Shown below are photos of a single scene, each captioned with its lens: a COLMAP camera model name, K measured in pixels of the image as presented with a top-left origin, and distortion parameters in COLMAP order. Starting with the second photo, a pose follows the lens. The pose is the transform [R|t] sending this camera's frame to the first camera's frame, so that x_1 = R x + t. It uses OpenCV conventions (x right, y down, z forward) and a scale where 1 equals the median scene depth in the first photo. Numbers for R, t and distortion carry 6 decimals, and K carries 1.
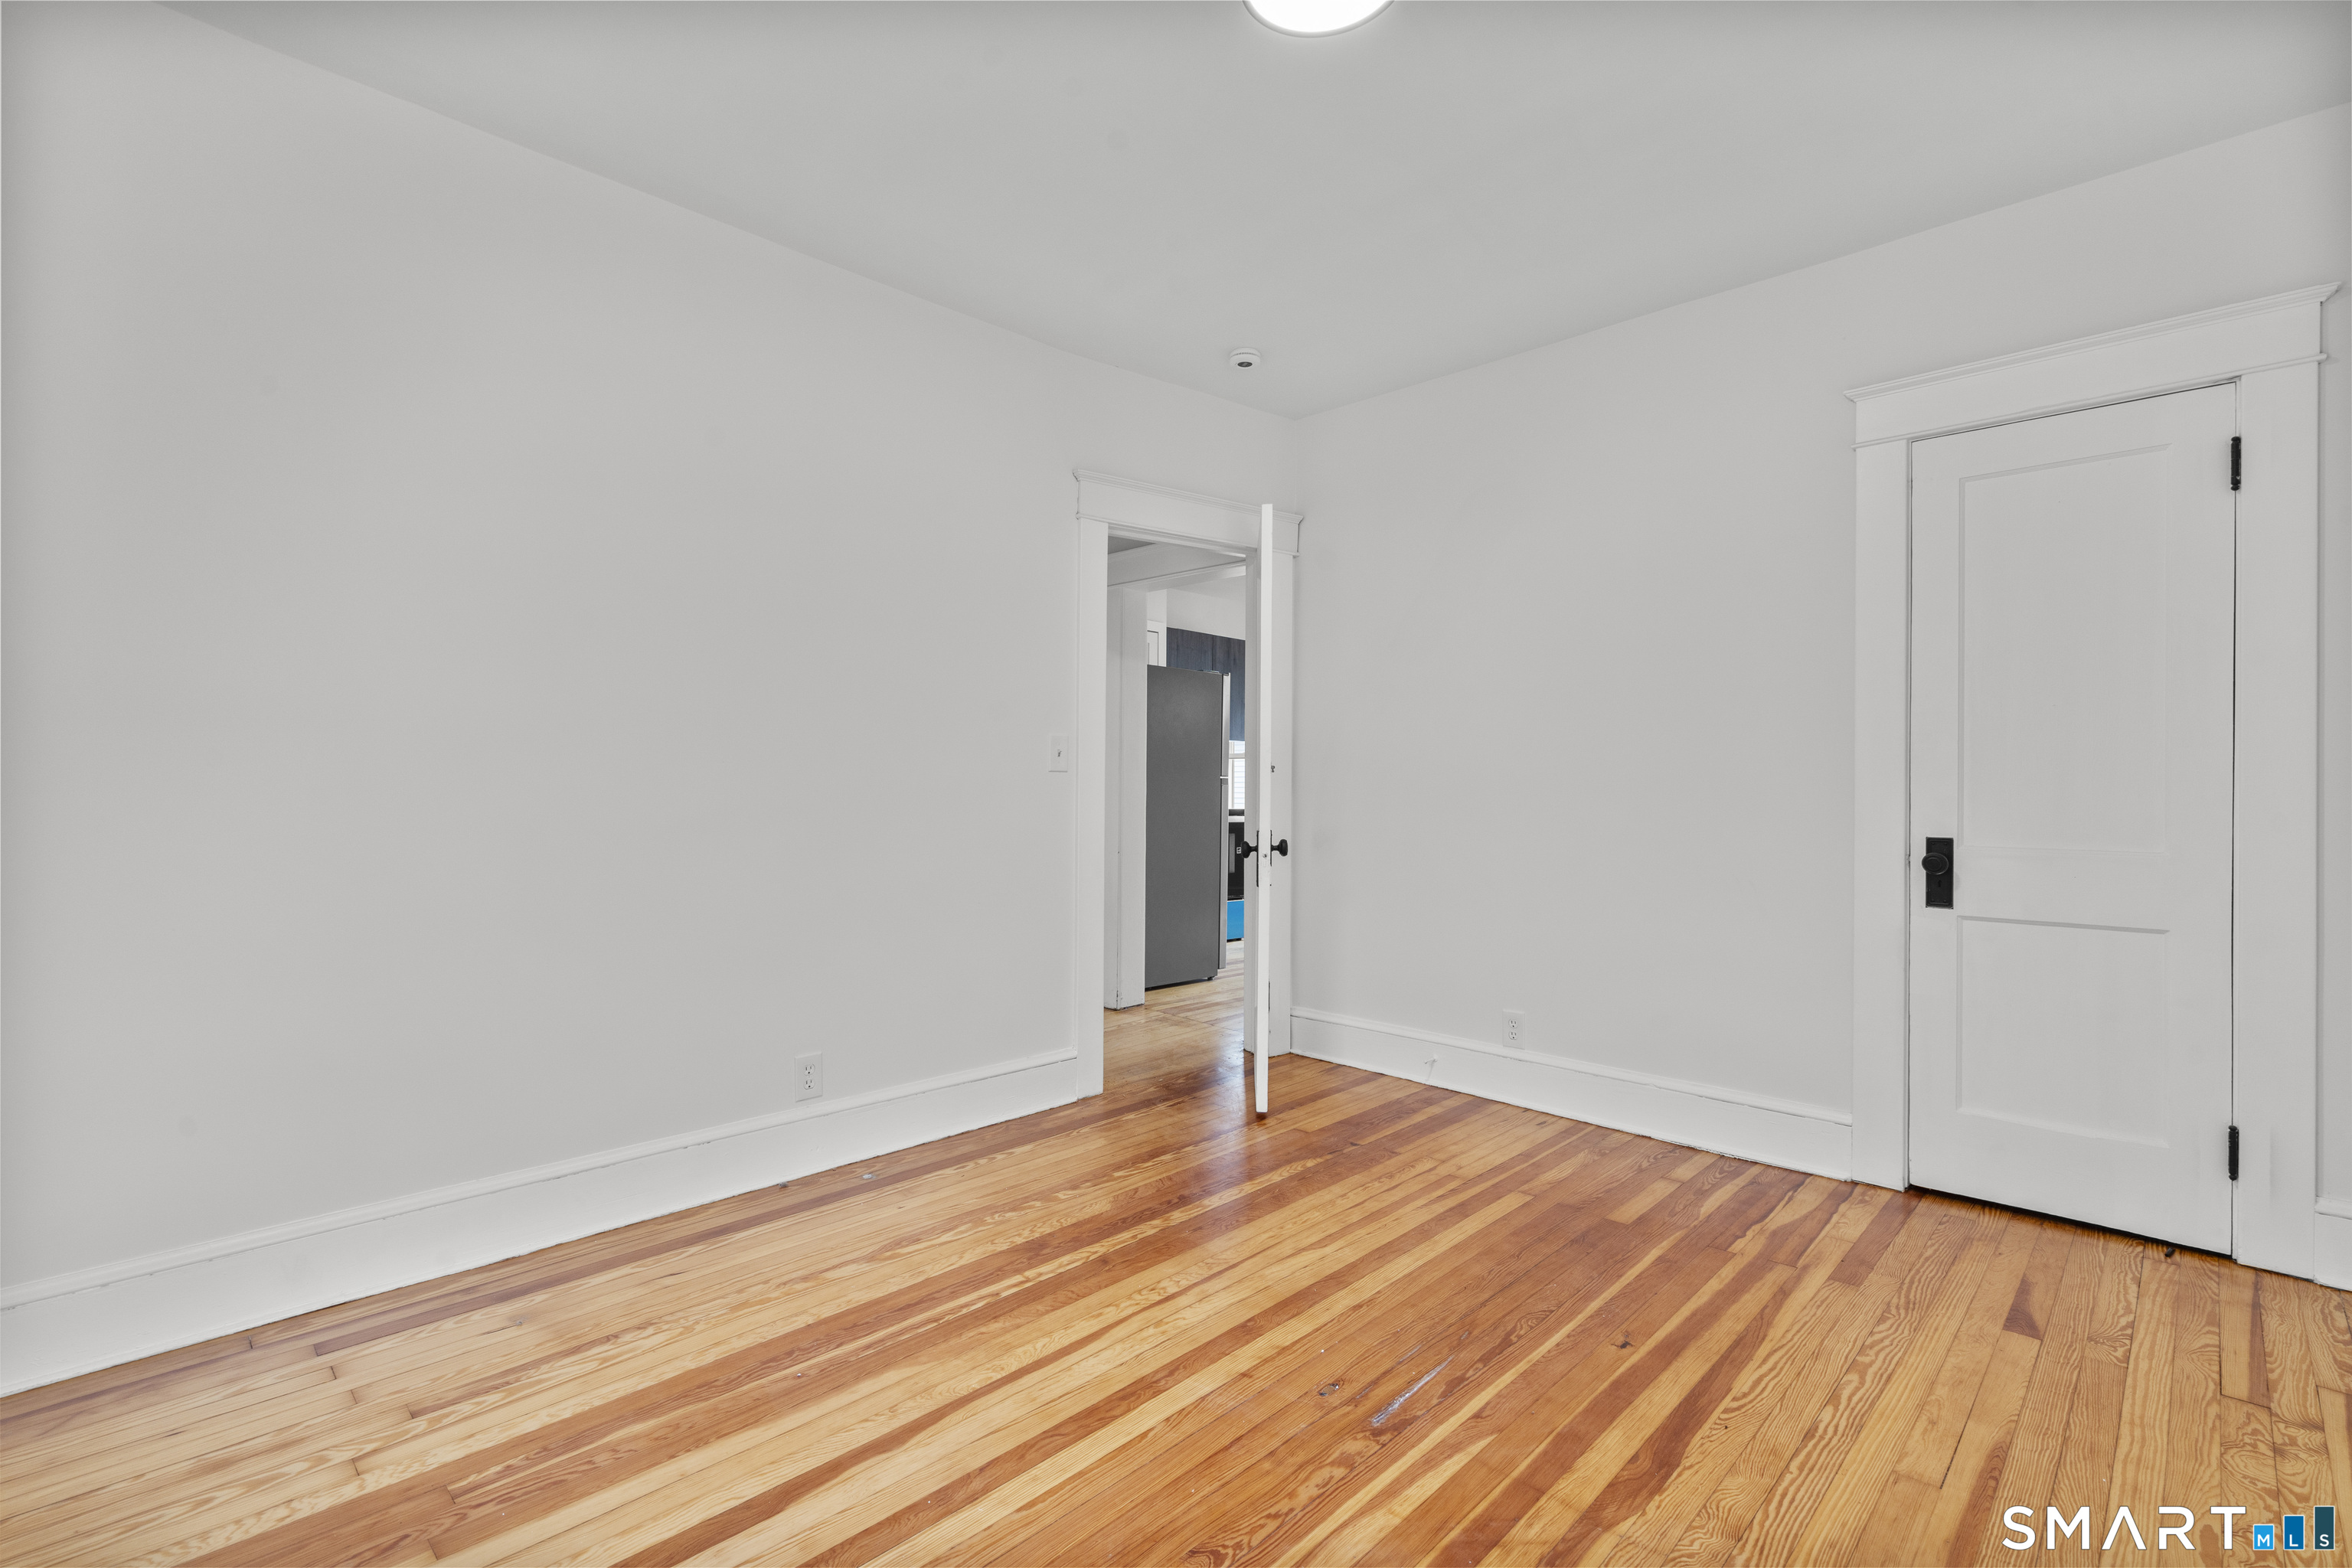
lens RADIAL K [[1055.8, 0, 1176.3], [0, 1055.8, 787.2], [0, 0, 1]] dist [0.004537, 0.000488]
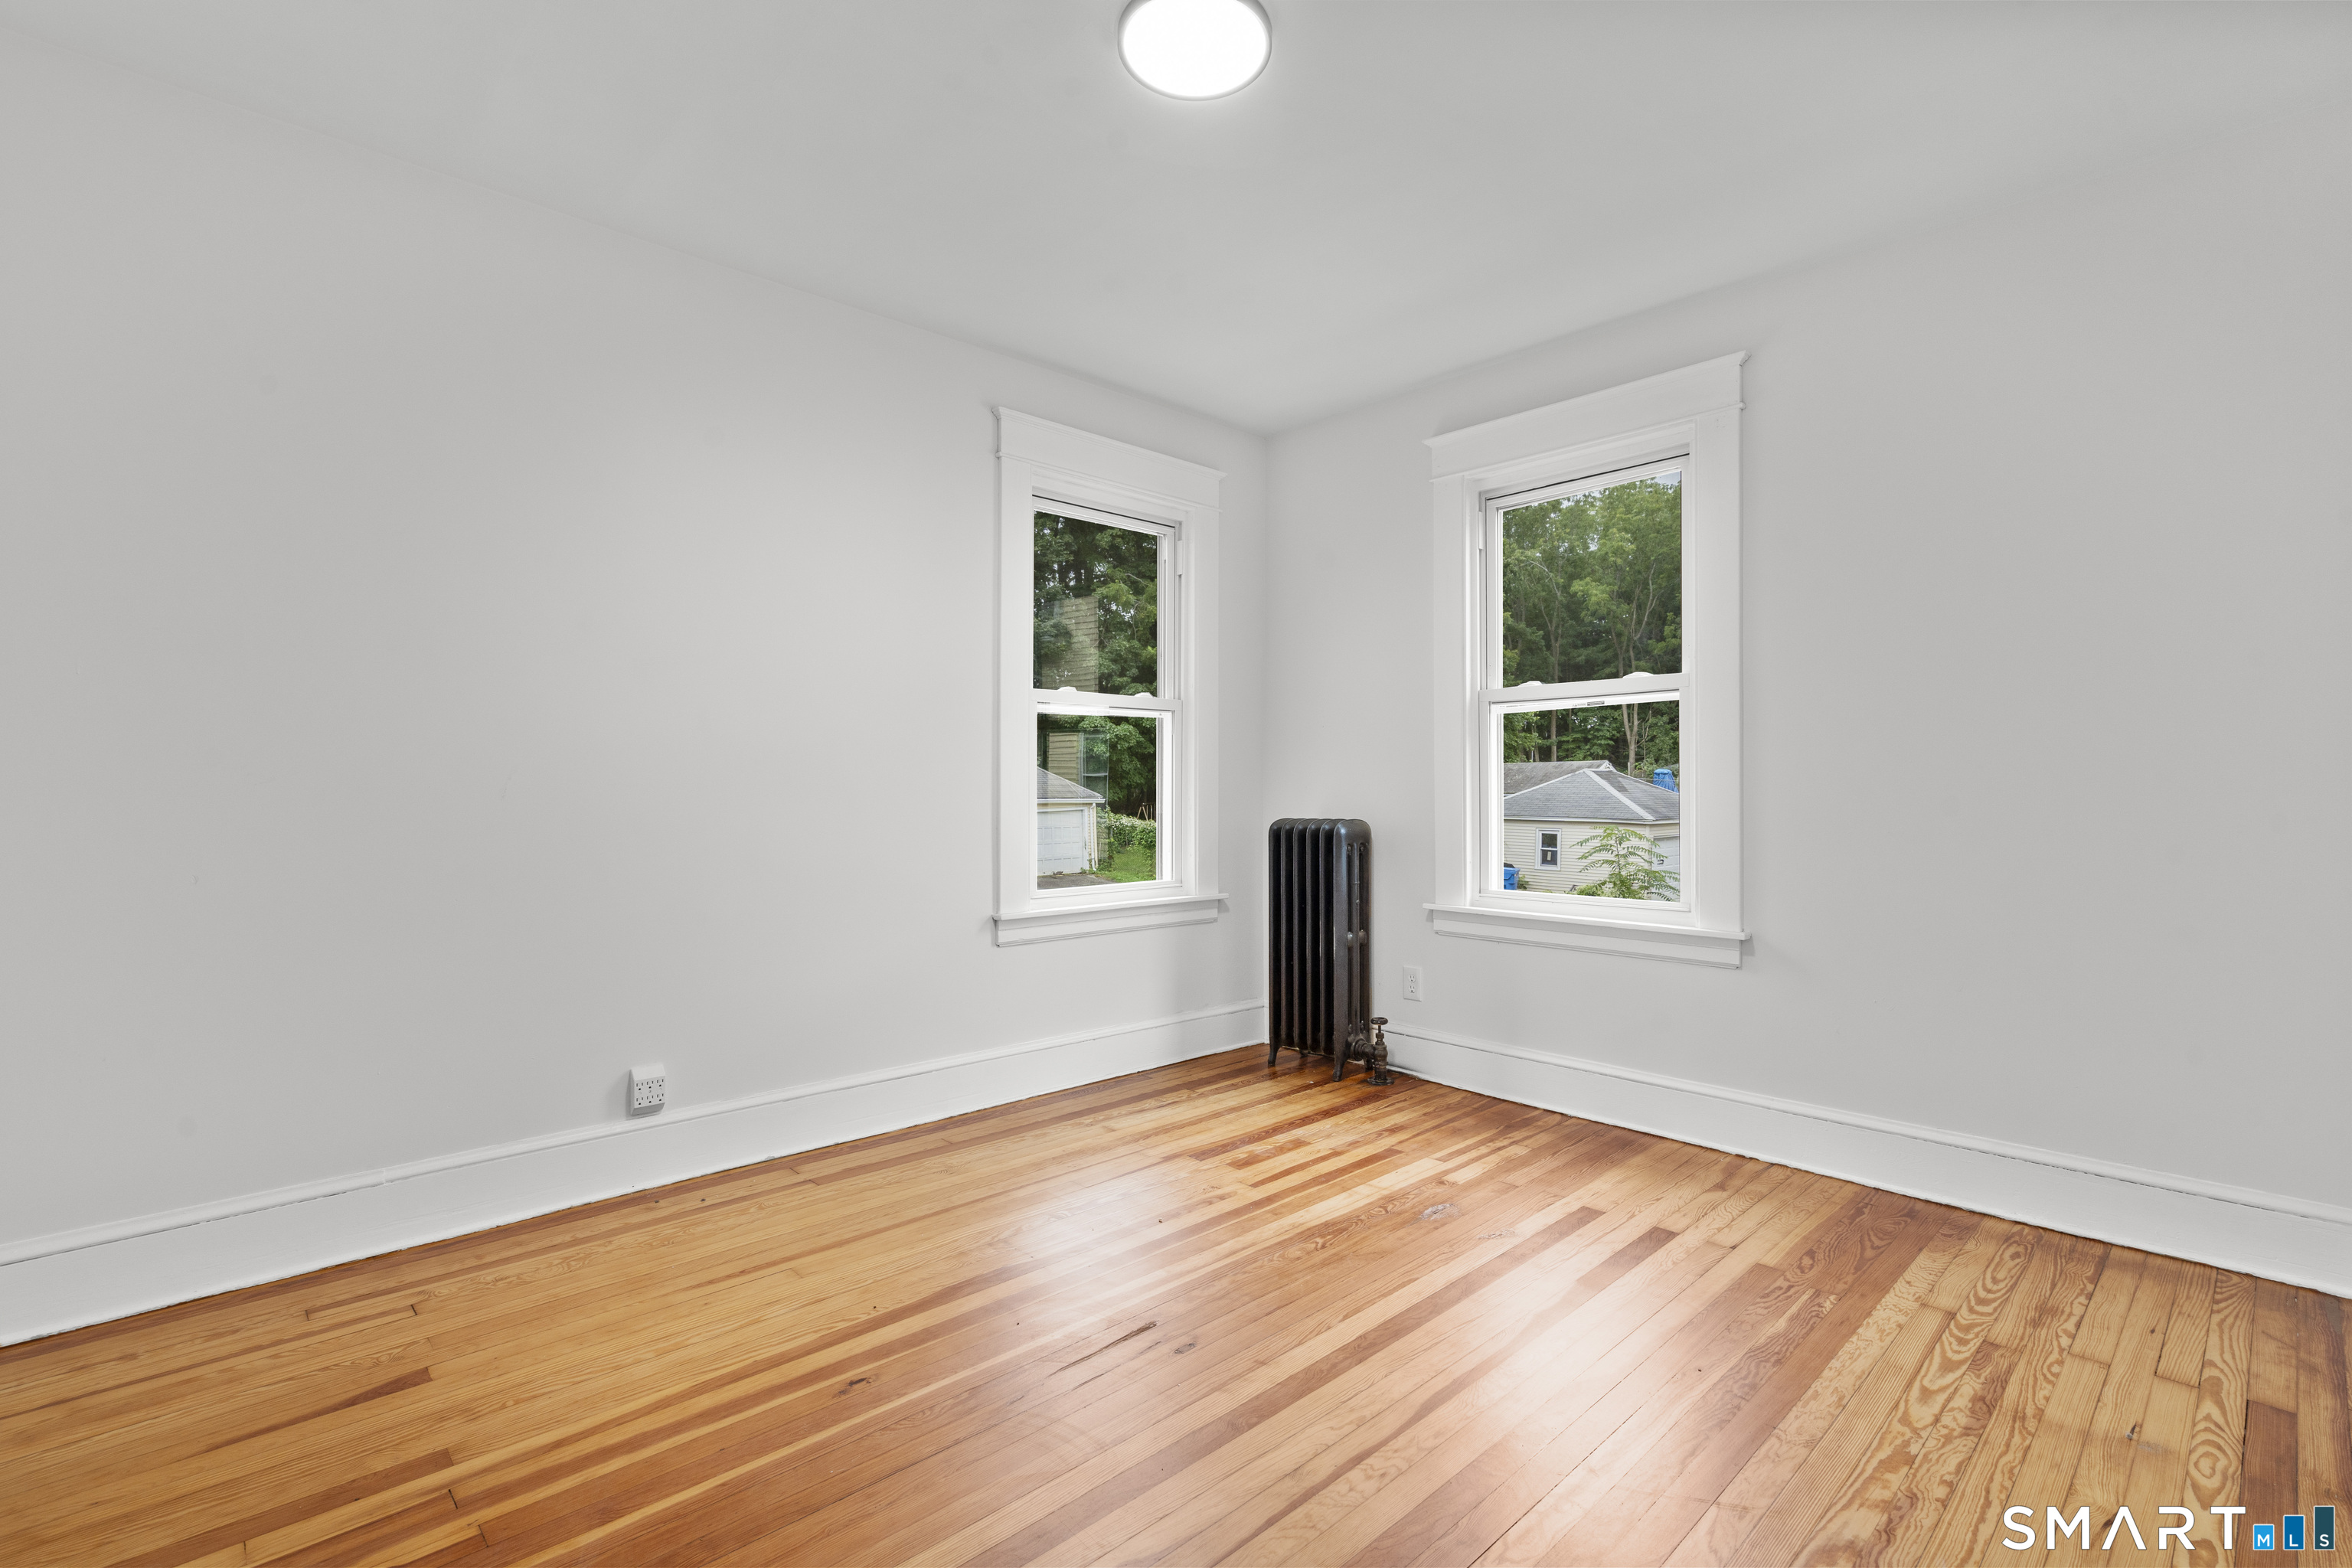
lens RADIAL K [[1055.8, 0, 1166.8], [0, 1055.8, 786.5], [0, 0, 1]] dist [0.004537, 0.000488]
pose [[-0.998989, -0.003724, 0.044790, 0.113030], [-0.004013, 0.999972, -0.006366, 0.001268], [-0.044765, -0.006540, -0.998976, 2.033984]]
